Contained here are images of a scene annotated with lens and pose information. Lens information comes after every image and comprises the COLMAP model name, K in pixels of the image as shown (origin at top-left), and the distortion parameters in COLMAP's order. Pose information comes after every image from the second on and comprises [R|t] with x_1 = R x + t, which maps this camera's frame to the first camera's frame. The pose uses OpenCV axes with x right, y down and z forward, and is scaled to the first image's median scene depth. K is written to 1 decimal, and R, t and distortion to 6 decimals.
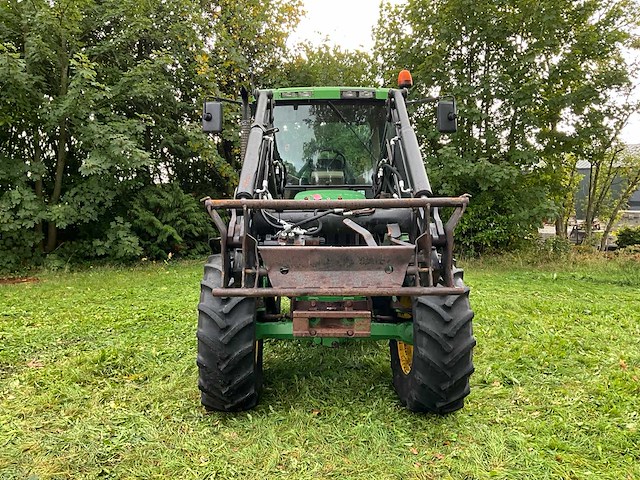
lens RADIAL K [[524.5, 0, 320.8], [0, 524.5, 237.9], [0, 0, 1]] dist [0.075817, -0.129033]
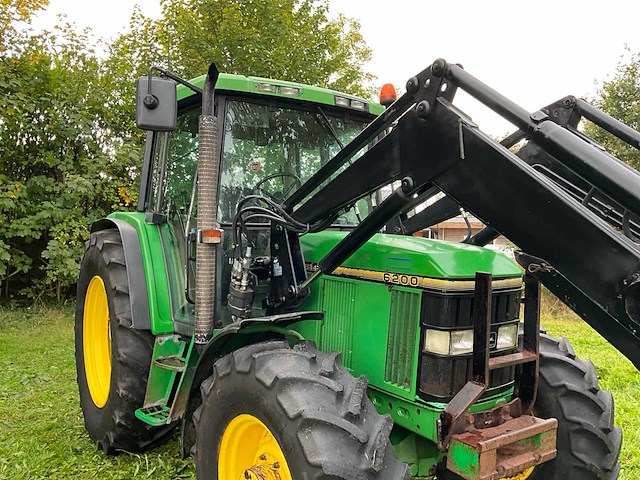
lens RADIAL K [[524.5, 0, 323.4], [0, 524.5, 239.2], [0, 0, 1]] dist [0.075817, -0.129033]
pose [[0.818543, 0.009966, 0.574359, -0.543994], [0.029149, 0.997841, -0.058854, -0.056676], [-0.573705, 0.064916, 0.816485, 0.614054]]
